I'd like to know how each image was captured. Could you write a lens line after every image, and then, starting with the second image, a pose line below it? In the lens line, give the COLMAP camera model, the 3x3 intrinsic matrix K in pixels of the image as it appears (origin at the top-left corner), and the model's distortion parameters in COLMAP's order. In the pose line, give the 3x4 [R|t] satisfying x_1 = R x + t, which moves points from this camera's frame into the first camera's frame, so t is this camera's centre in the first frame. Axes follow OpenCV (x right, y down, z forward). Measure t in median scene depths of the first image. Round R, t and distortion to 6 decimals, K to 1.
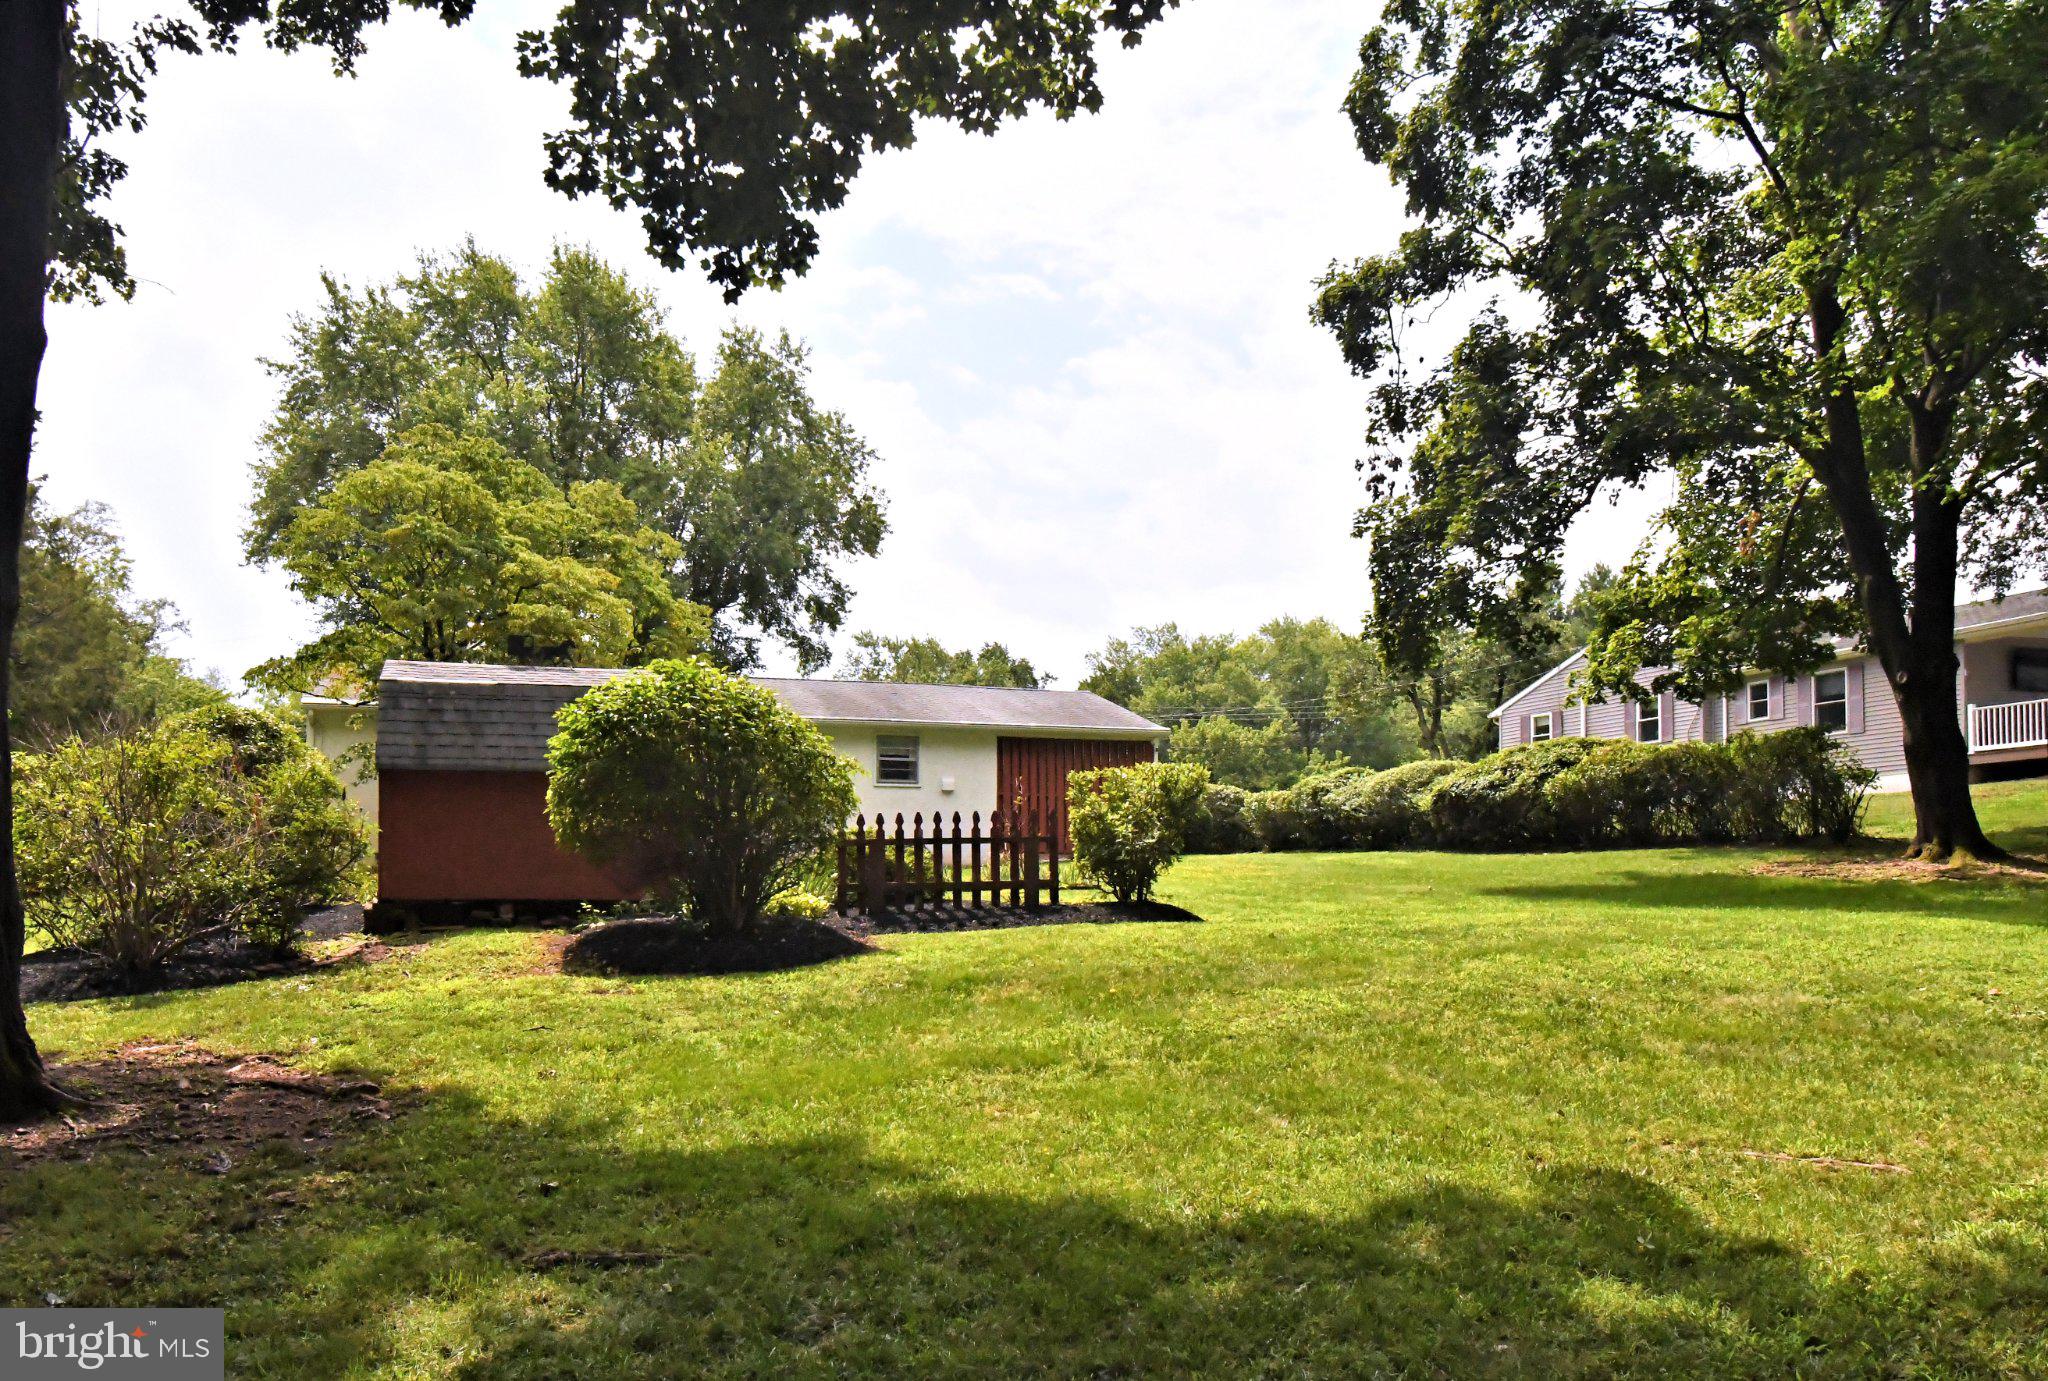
lens RADIAL K [[1698.6, 0, 1023.0], [0, 1698.6, 778.1], [0, 0, 1]] dist [0.067574, -0.175974]
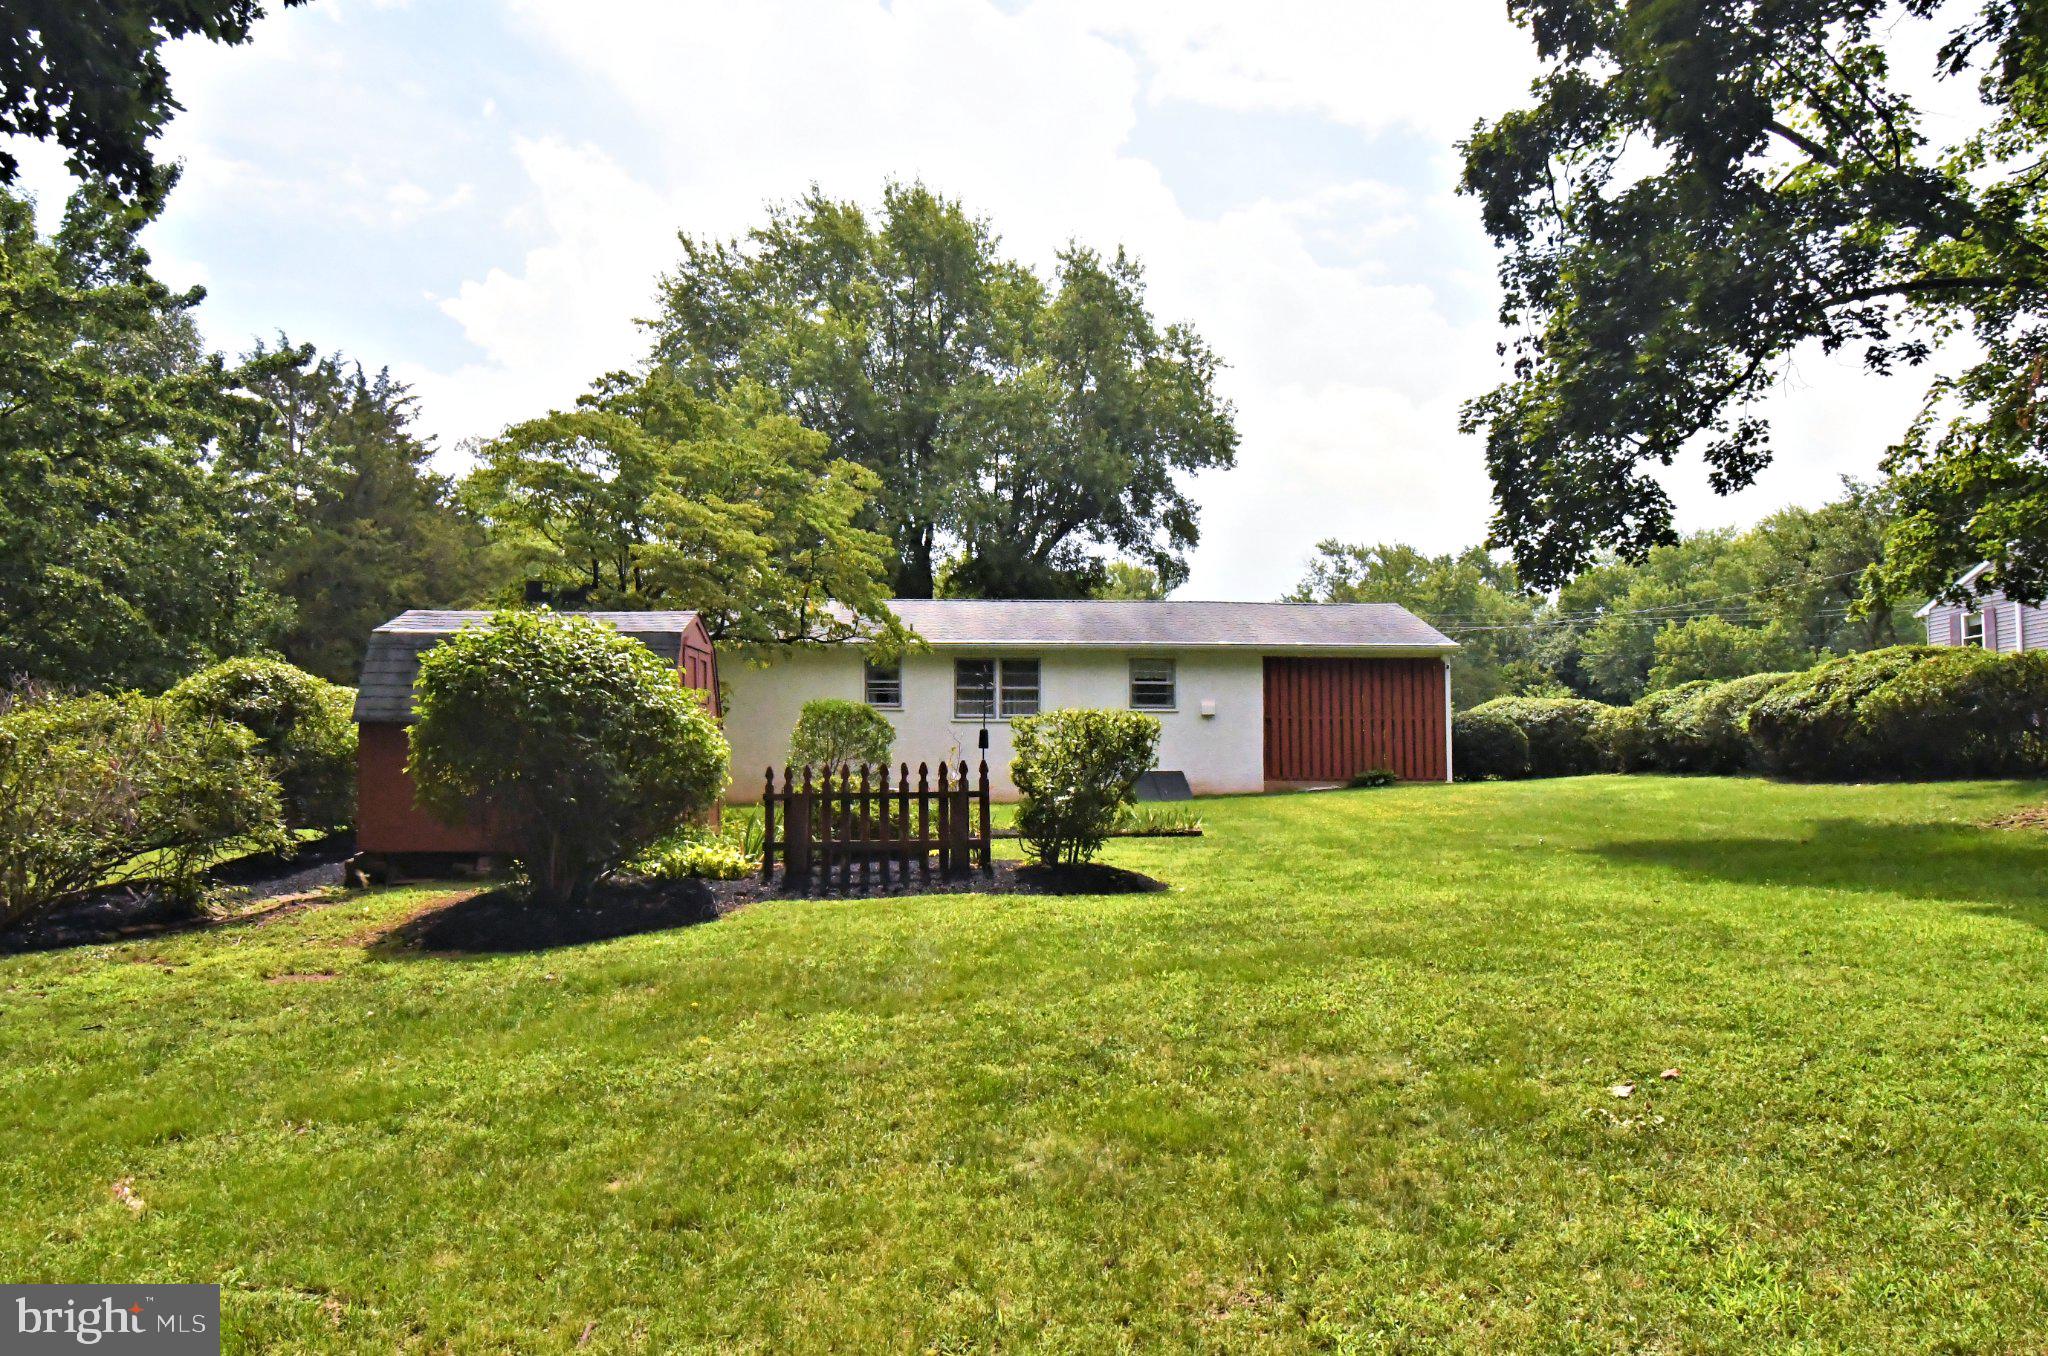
lens RADIAL K [[1692.1, 0, 1024.0], [0, 1692.1, 678.0], [0, 0, 1]] dist [0.001086, -0.001493]
pose [[0.963797, -0.017443, -0.266067, 0.102121], [0.015736, 0.999840, -0.008545, -0.006439], [0.266174, 0.004049, 0.963917, 0.055705]]
